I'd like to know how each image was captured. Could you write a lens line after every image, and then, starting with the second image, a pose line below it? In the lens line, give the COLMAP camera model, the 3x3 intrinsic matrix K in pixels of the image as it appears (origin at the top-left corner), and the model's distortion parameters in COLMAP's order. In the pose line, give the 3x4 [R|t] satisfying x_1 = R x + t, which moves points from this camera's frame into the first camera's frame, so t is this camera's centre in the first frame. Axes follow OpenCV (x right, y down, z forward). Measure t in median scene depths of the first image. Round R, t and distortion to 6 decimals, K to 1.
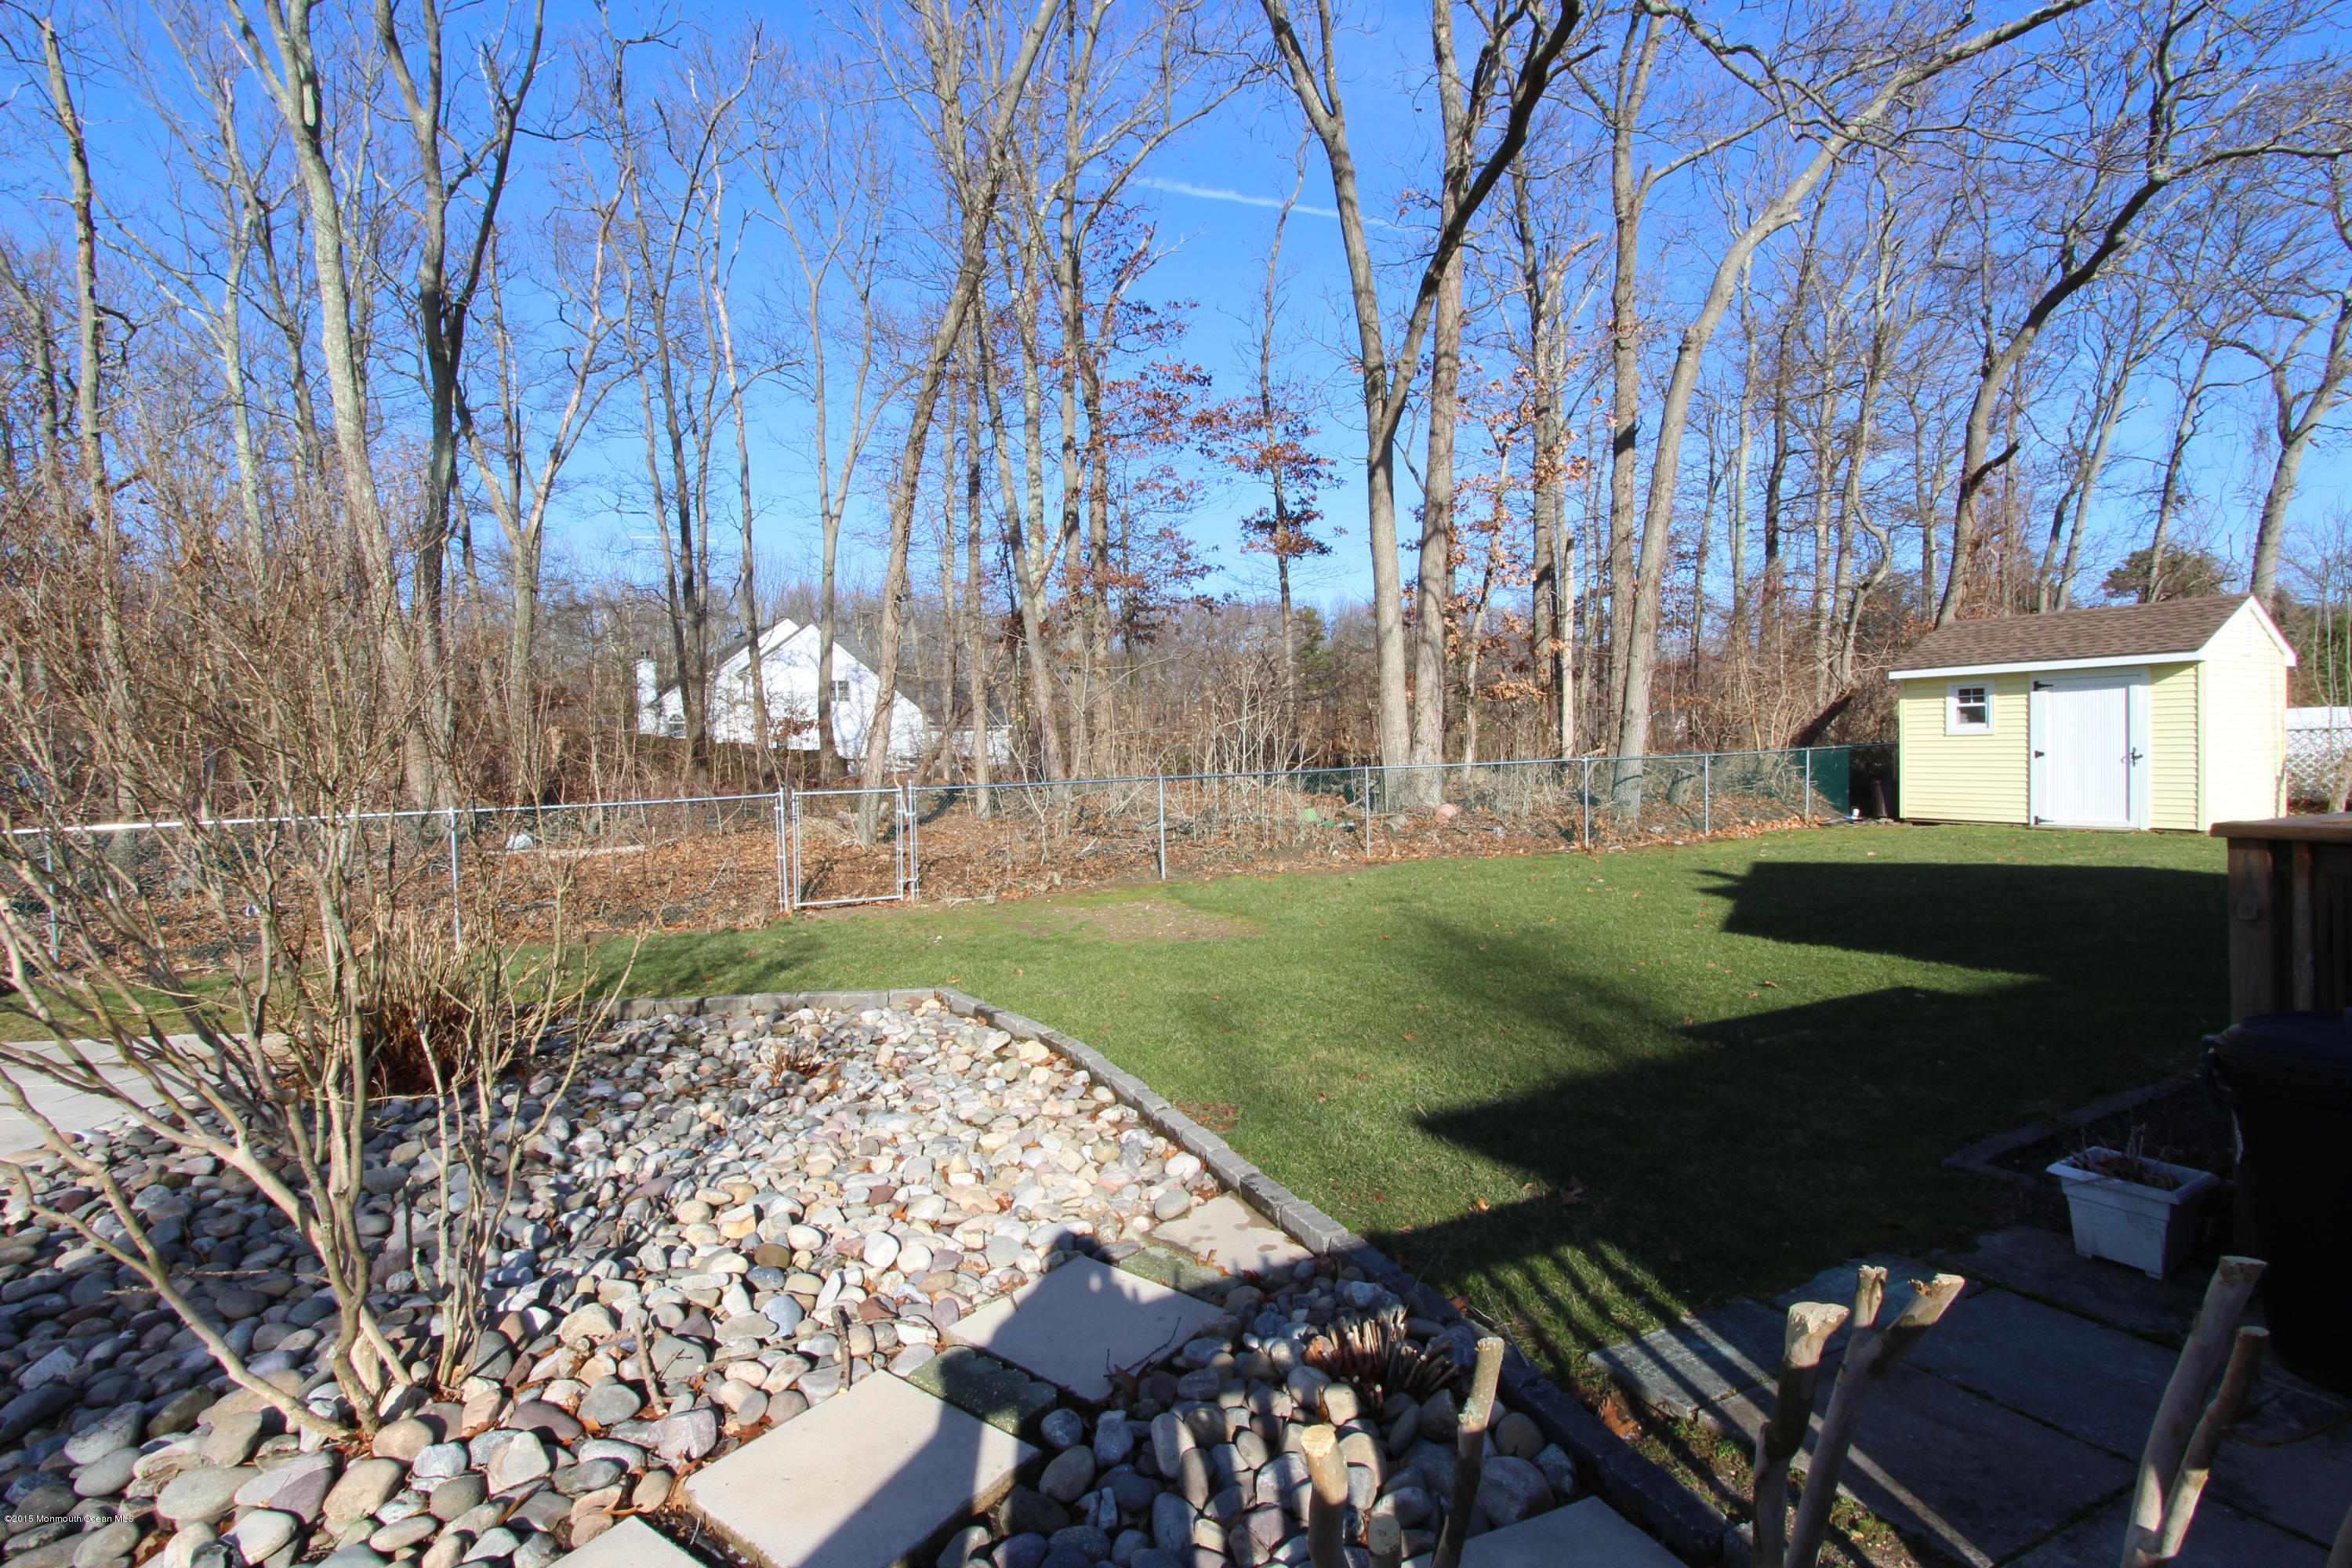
lens RADIAL K [[1082.0, 0, 1170.7], [0, 1082.0, 785.7], [0, 0, 1]] dist [-0.018199, 0.003222]
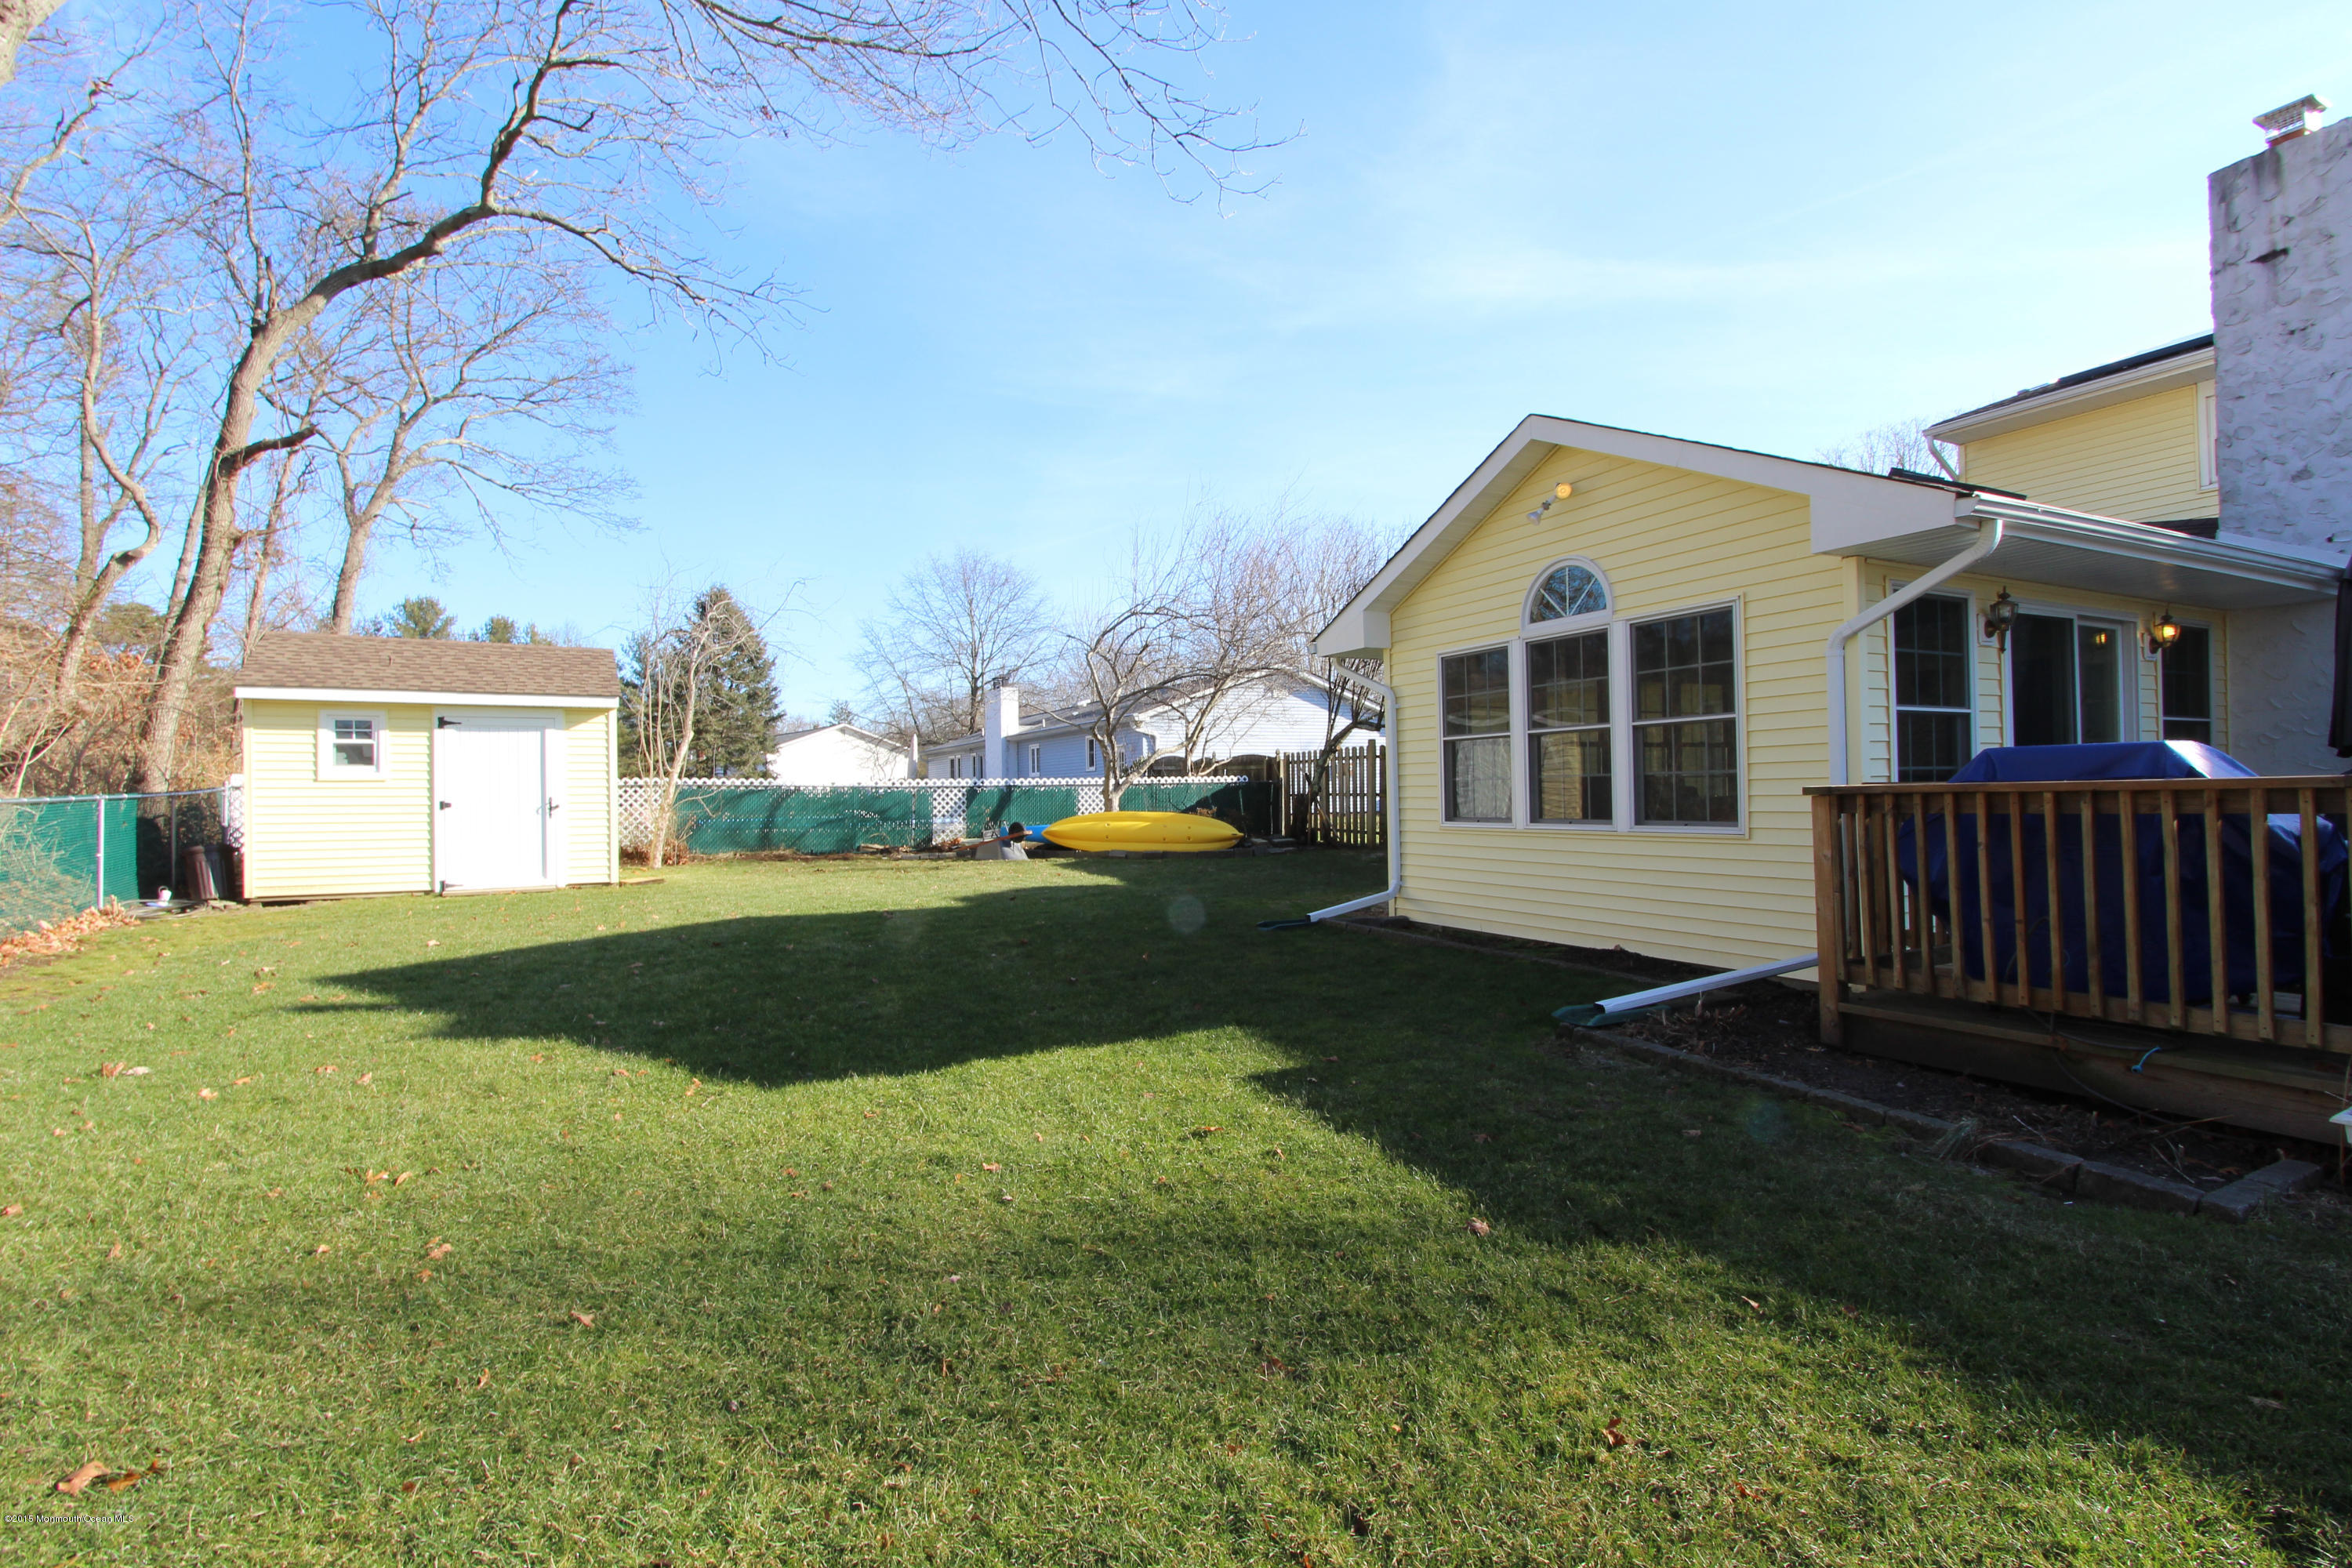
lens RADIAL K [[1087.9, 0, 1176.0], [0, 1087.9, 784.0], [0, 0, 1]] dist [-0.022477, 0.004994]
pose [[0.015859, 0.027159, 0.999505, -0.011361], [0.040971, 0.998774, -0.027790, 0.000393], [-0.999034, 0.041392, 0.014726, 0.399131]]
